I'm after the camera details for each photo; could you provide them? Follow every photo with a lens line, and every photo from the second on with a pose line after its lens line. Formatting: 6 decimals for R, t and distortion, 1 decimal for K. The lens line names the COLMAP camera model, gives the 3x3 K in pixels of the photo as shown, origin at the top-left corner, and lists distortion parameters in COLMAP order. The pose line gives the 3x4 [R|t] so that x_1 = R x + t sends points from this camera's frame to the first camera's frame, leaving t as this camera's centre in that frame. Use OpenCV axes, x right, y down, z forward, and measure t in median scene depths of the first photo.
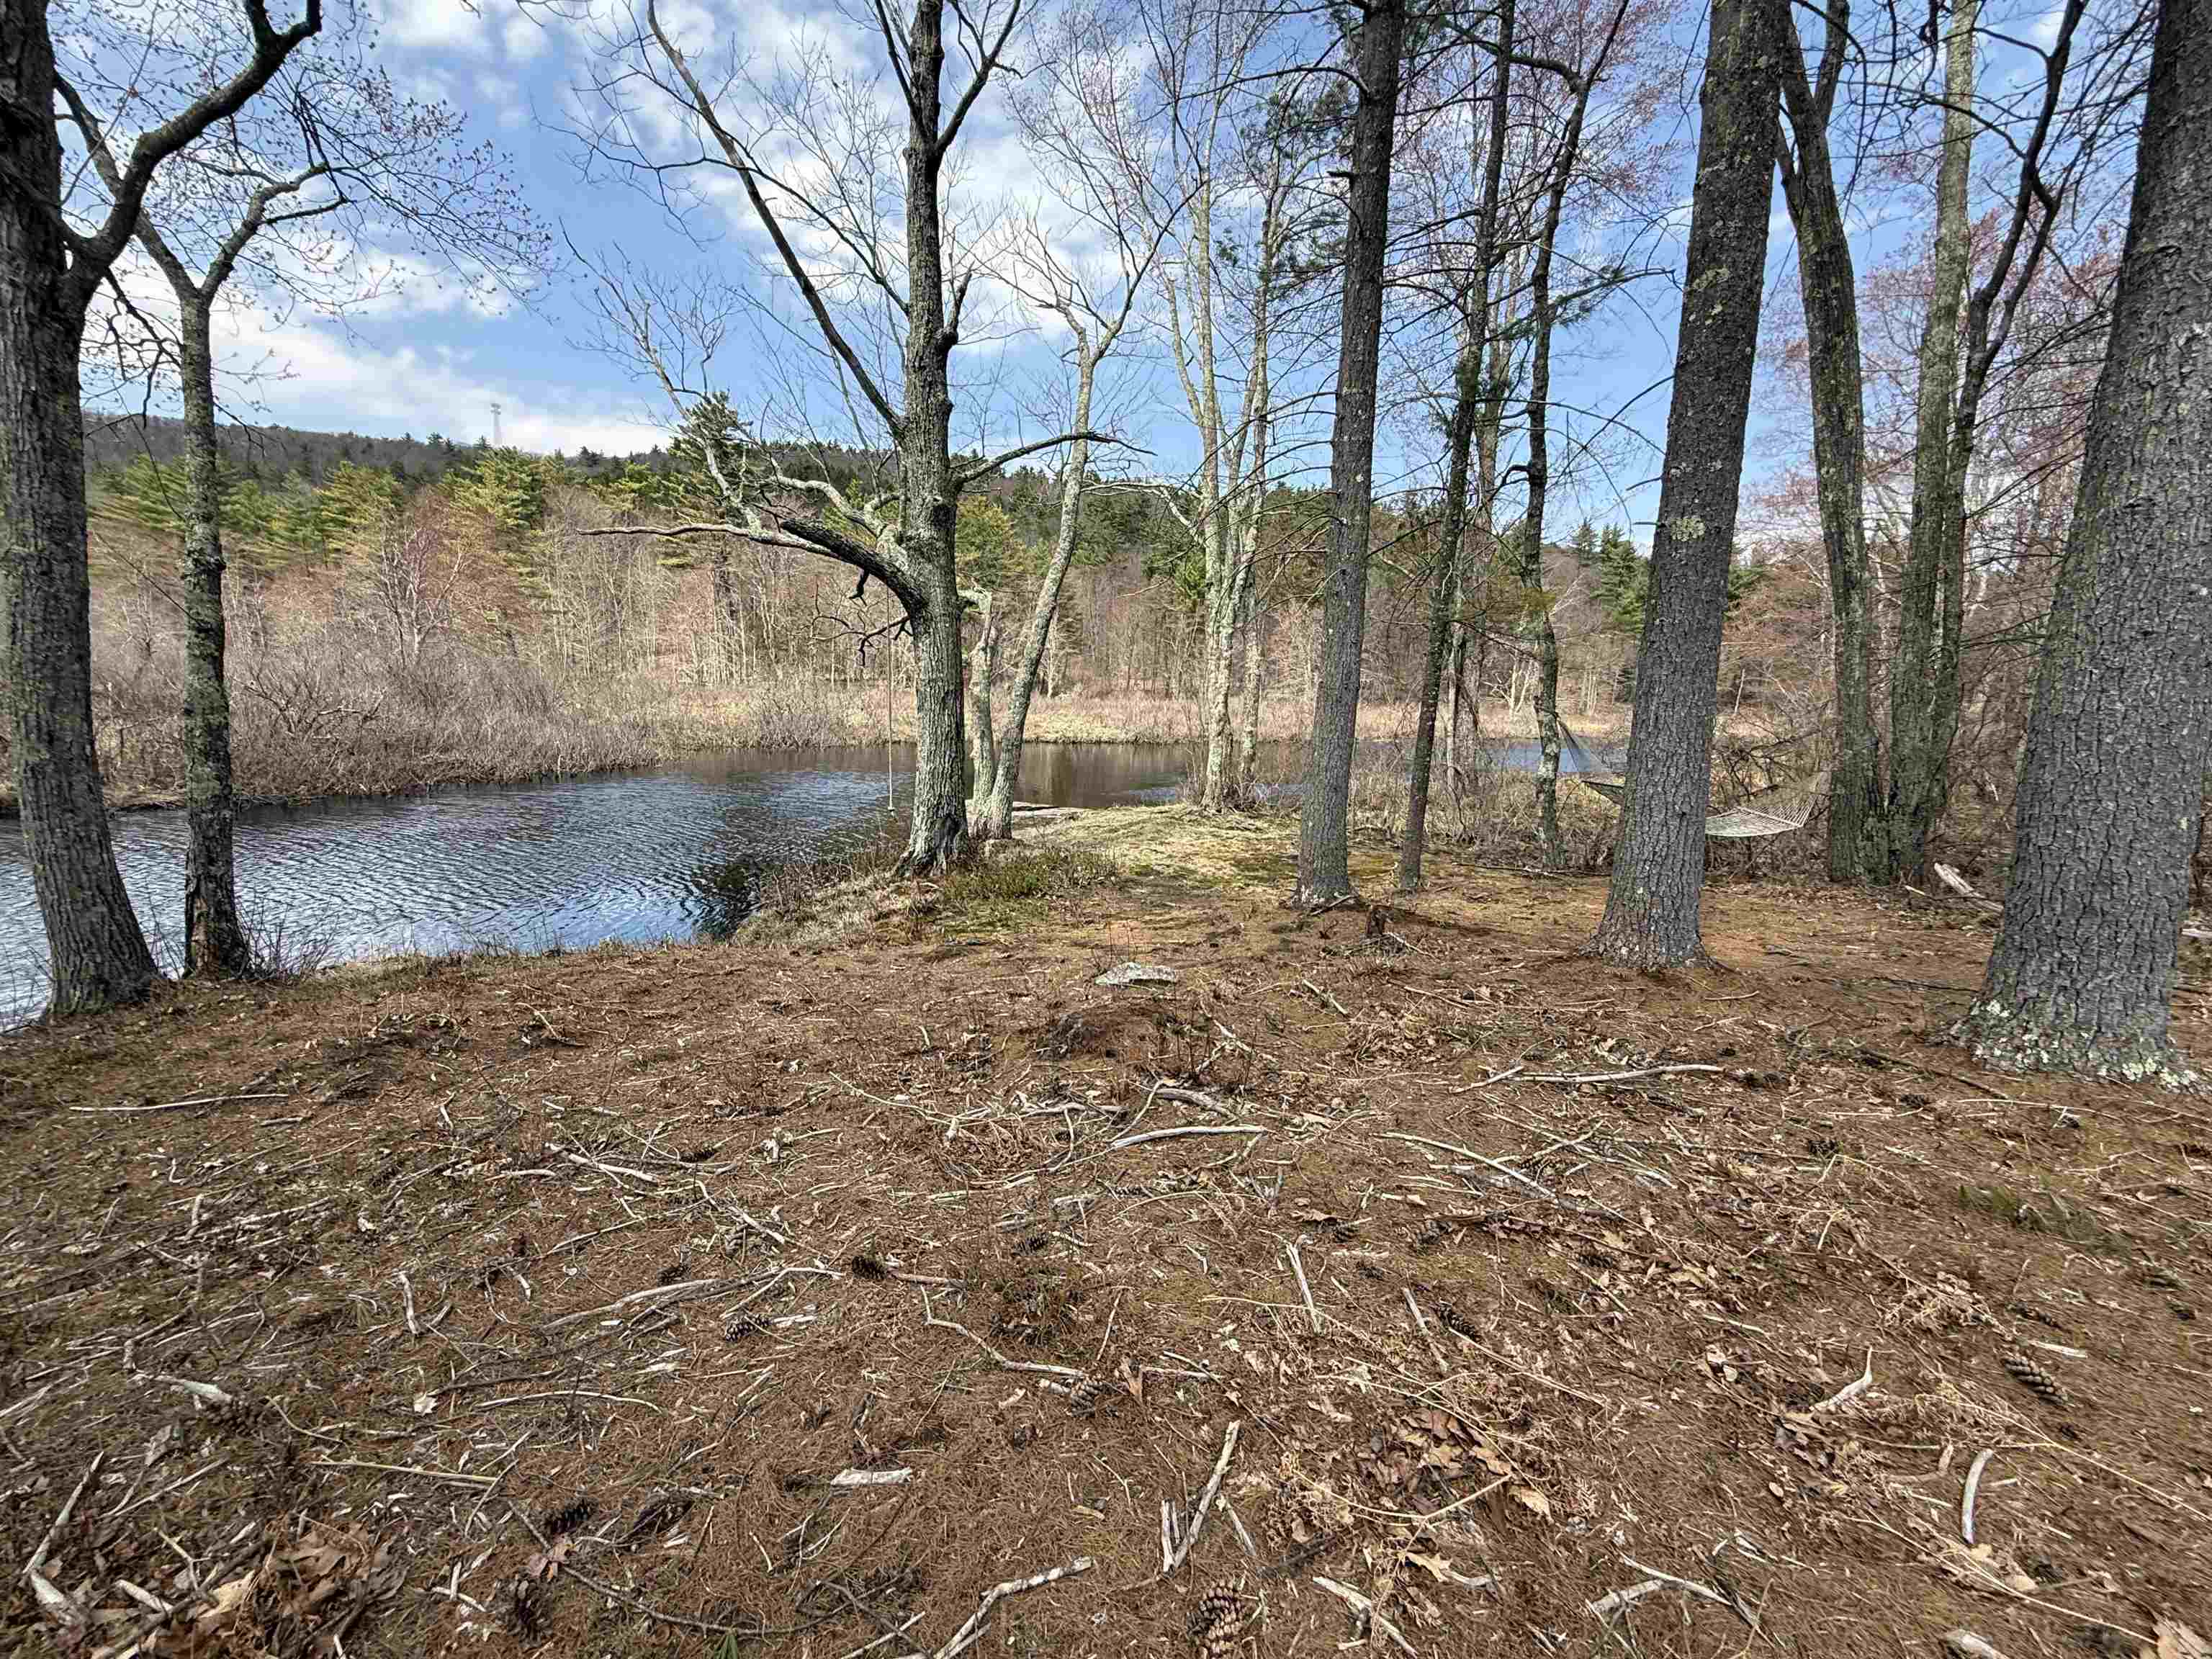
lens RADIAL K [[880.5, 0, 1098.9], [0, 880.5, 833.3], [0, 0, 1]] dist [-0.000179, 0.000306]
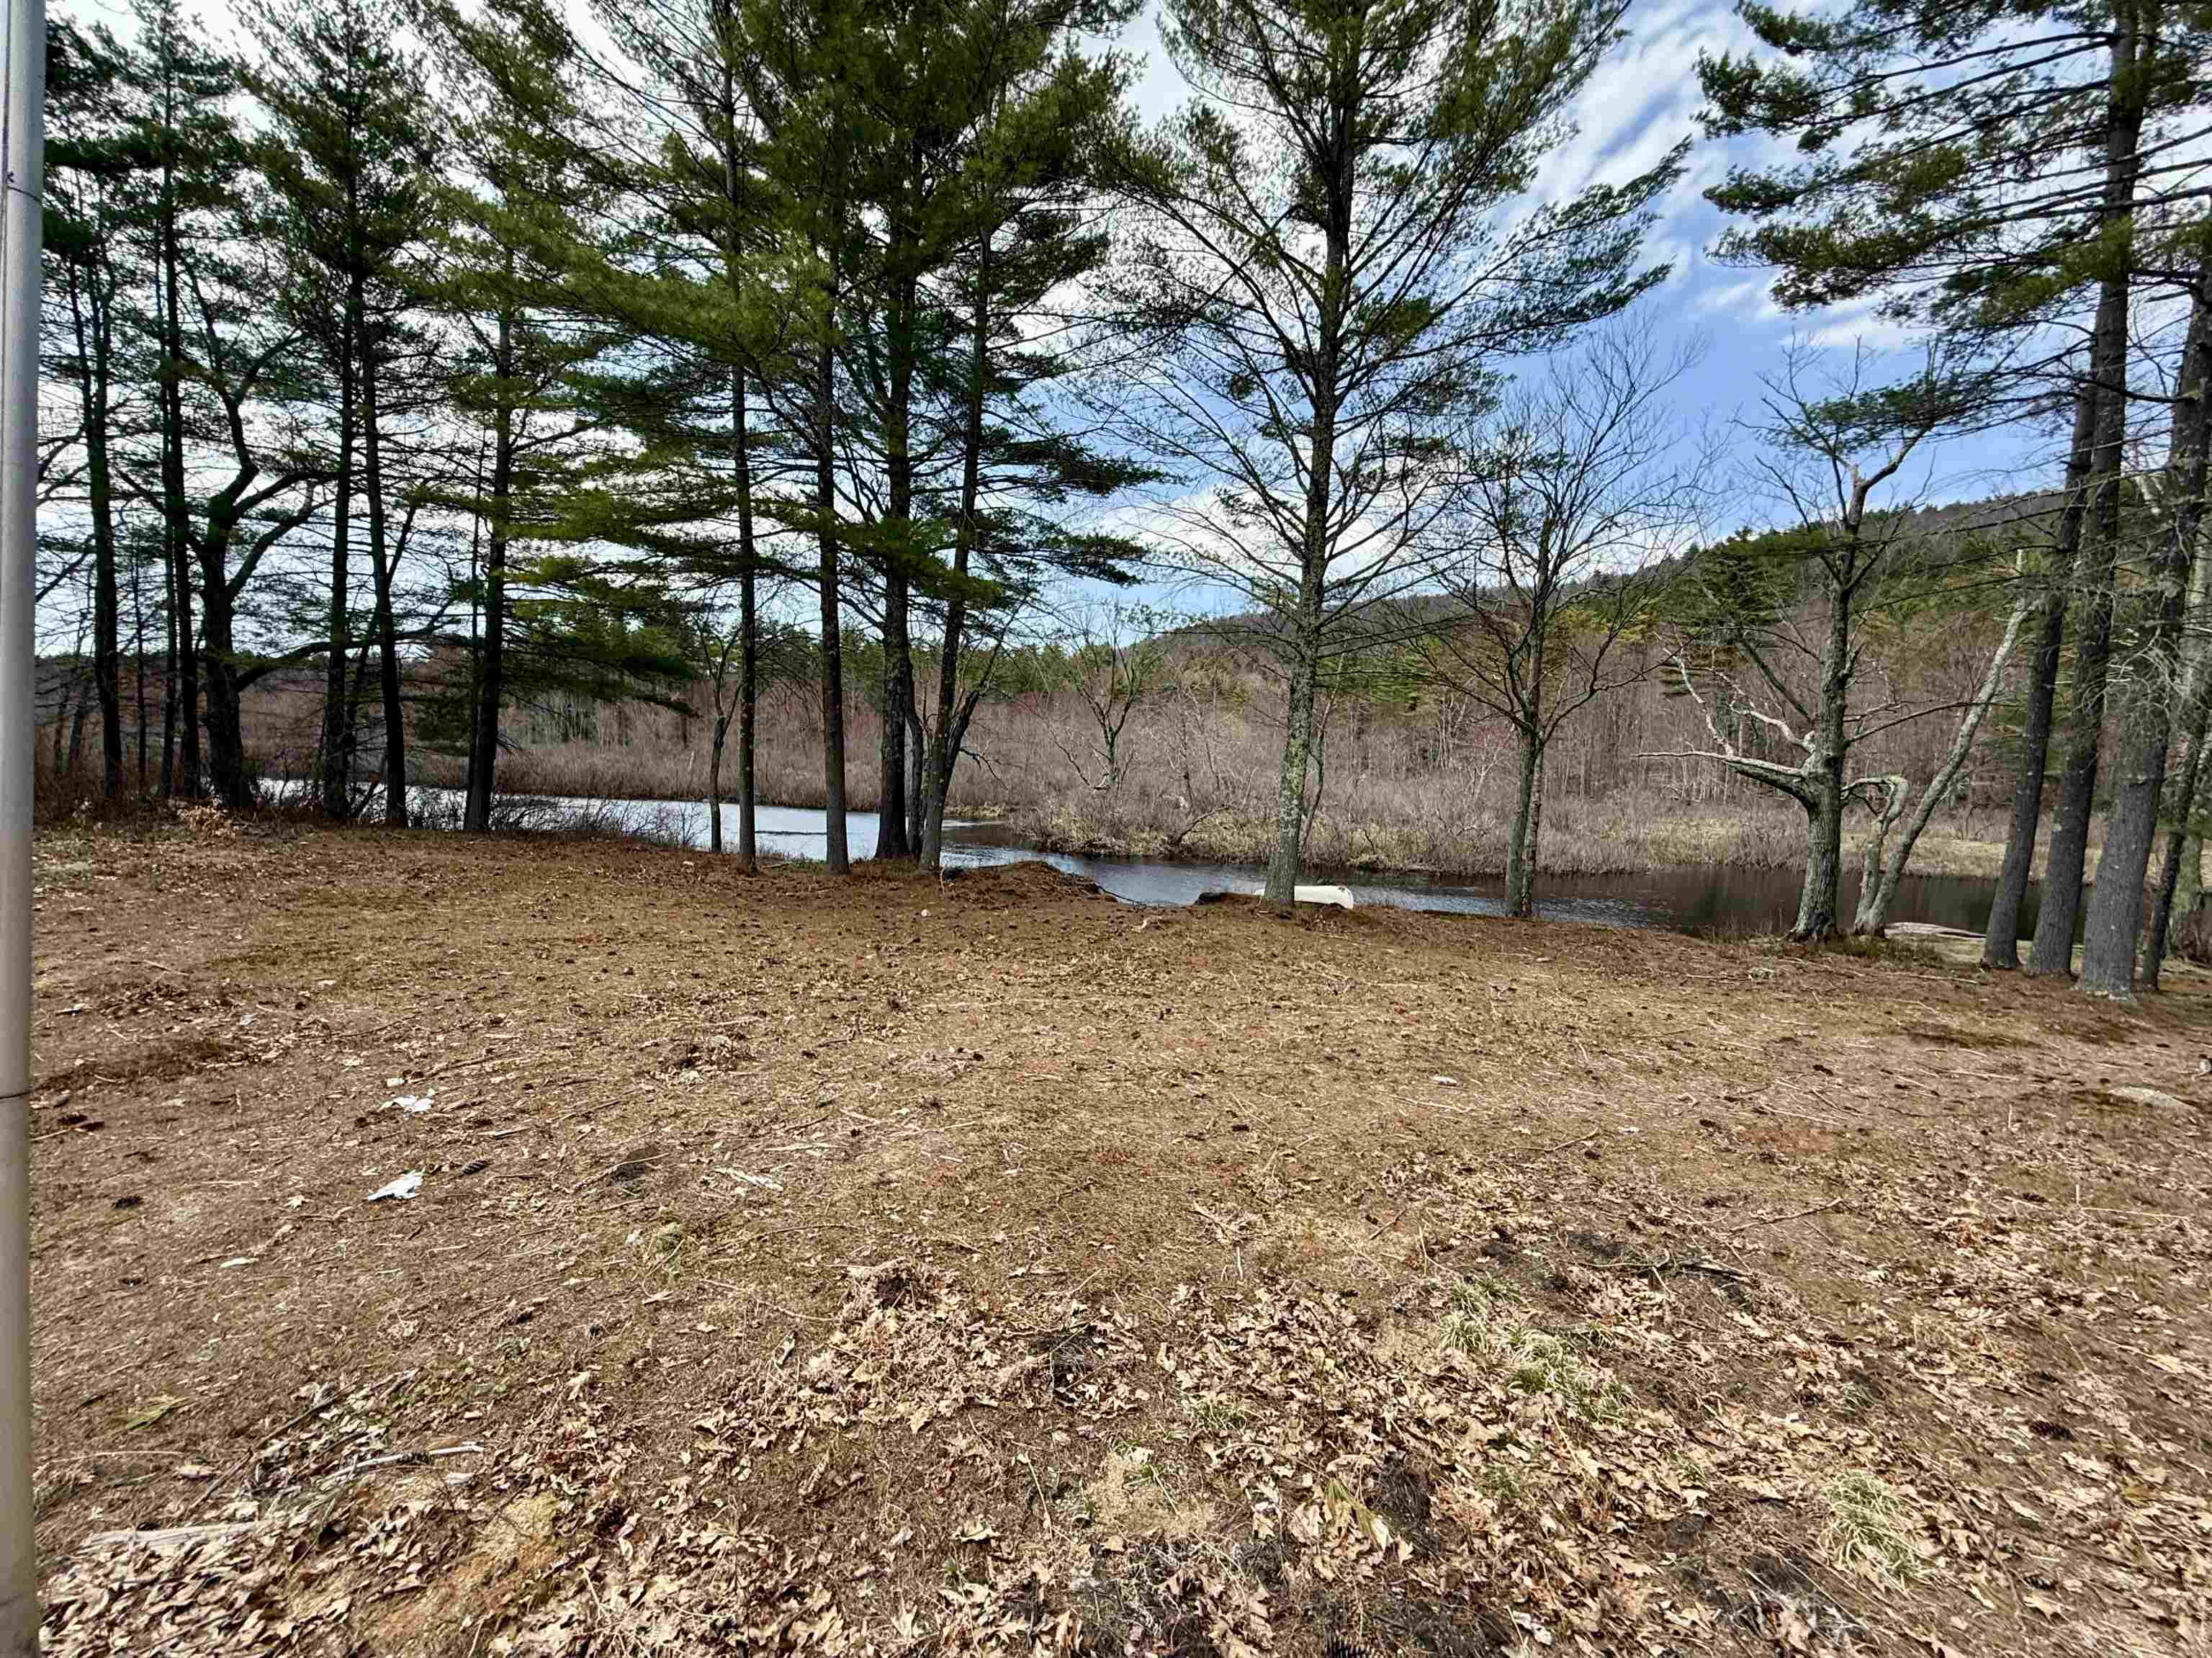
lens RADIAL K [[880.6, 0, 1098.9], [0, 880.6, 832.8], [0, 0, 1]] dist [-0.000179, 0.000306]
pose [[0.530033, 0.051721, -0.846398, 0.348266], [-0.149294, 0.988239, -0.033102, 0.059163], [0.834731, 0.143907, 0.531521, -0.774564]]
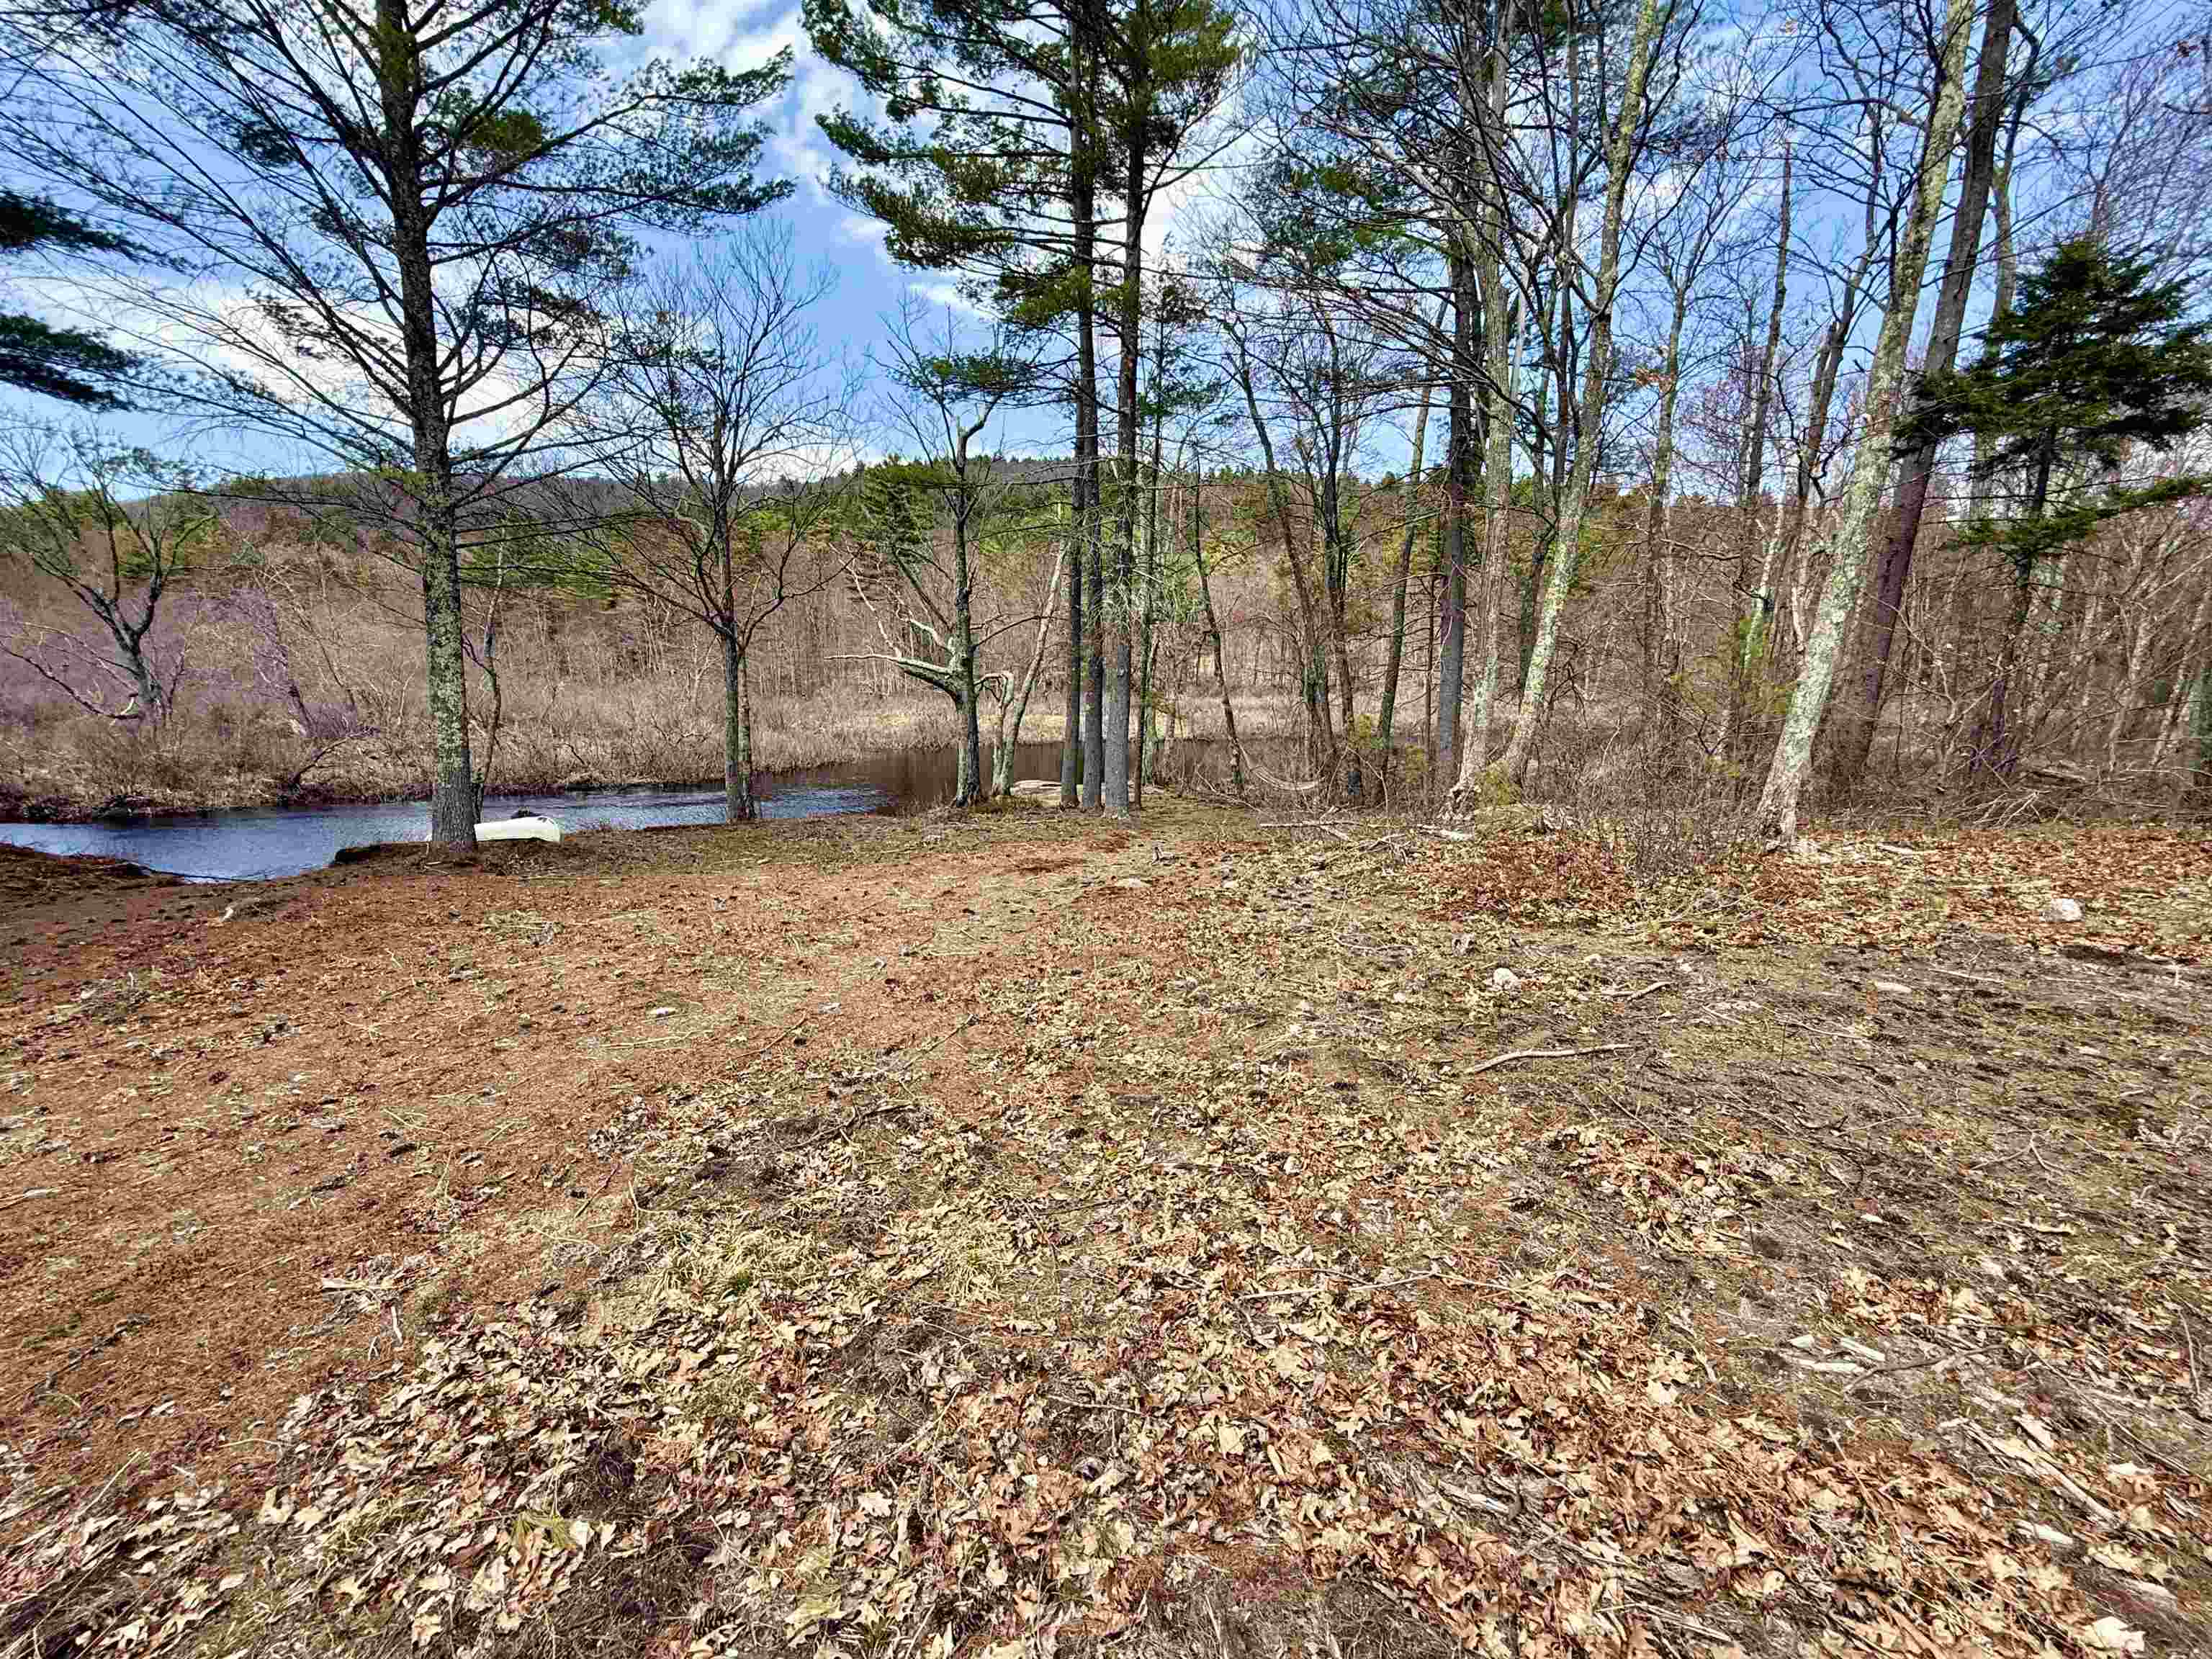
lens RADIAL K [[880.5, 0, 1098.9], [0, 880.5, 833.3], [0, 0, 1]] dist [-0.000179, 0.000306]
pose [[0.983158, 0.001064, -0.182752, 0.357815], [0.001115, 0.999929, 0.011823, 0.052232], [0.182752, -0.011828, 0.983088, -0.765953]]
